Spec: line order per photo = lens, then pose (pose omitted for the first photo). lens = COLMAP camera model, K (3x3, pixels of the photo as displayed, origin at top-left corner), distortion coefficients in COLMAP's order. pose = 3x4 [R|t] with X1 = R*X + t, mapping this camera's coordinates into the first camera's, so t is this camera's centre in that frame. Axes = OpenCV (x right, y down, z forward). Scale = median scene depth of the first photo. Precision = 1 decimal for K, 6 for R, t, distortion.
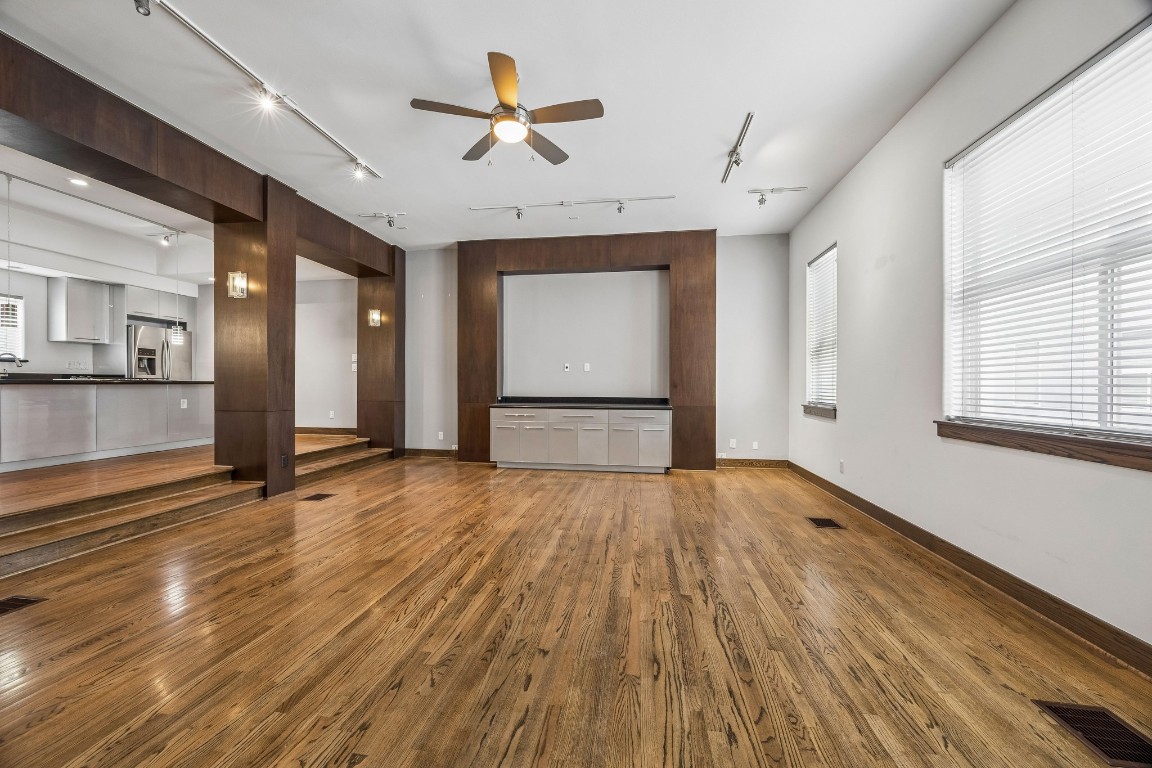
lens RADIAL K [[440.4, 0, 573.7], [0, 440.4, 384.1], [0, 0, 1]] dist [-0.002345, 0.000965]
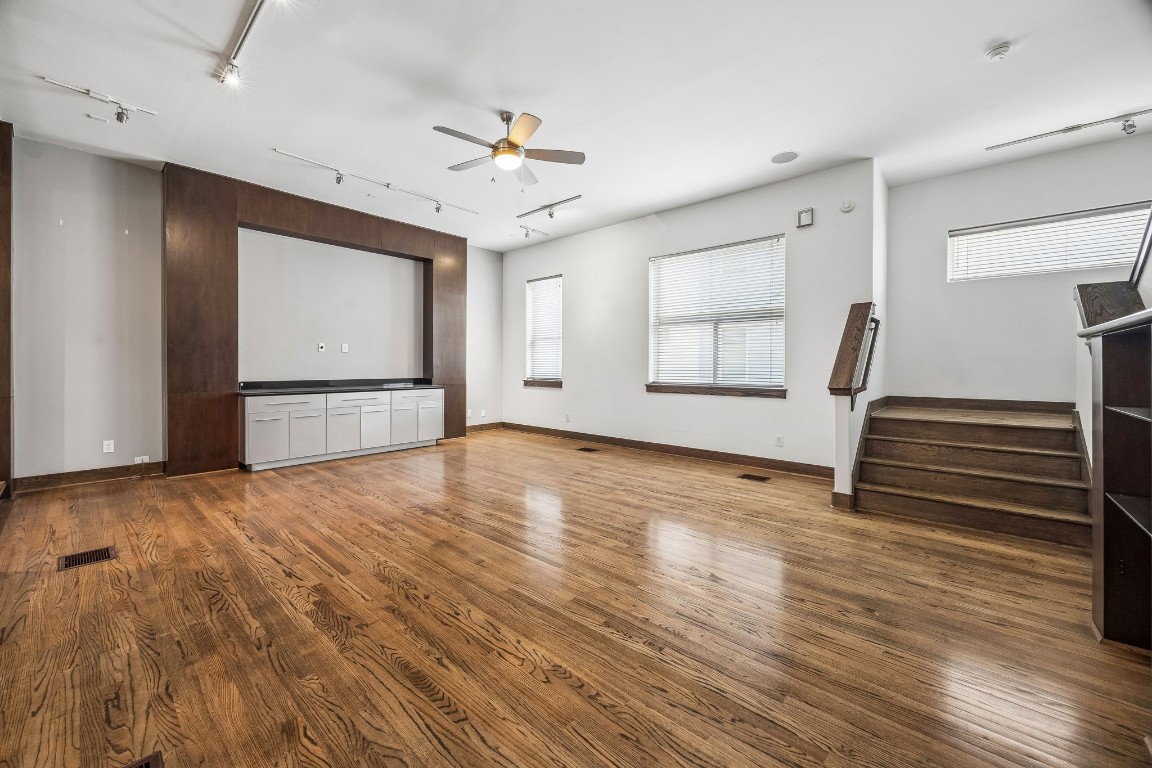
lens RADIAL K [[440.4, 0, 567.0], [0, 440.4, 364.1], [0, 0, 1]] dist [-0.002345, 0.000965]
pose [[0.550261, -0.000712, 0.834993, -0.854442], [-0.001725, 0.999997, 0.001990, -0.010458], [-0.834991, -0.002536, 0.550258, 0.150936]]
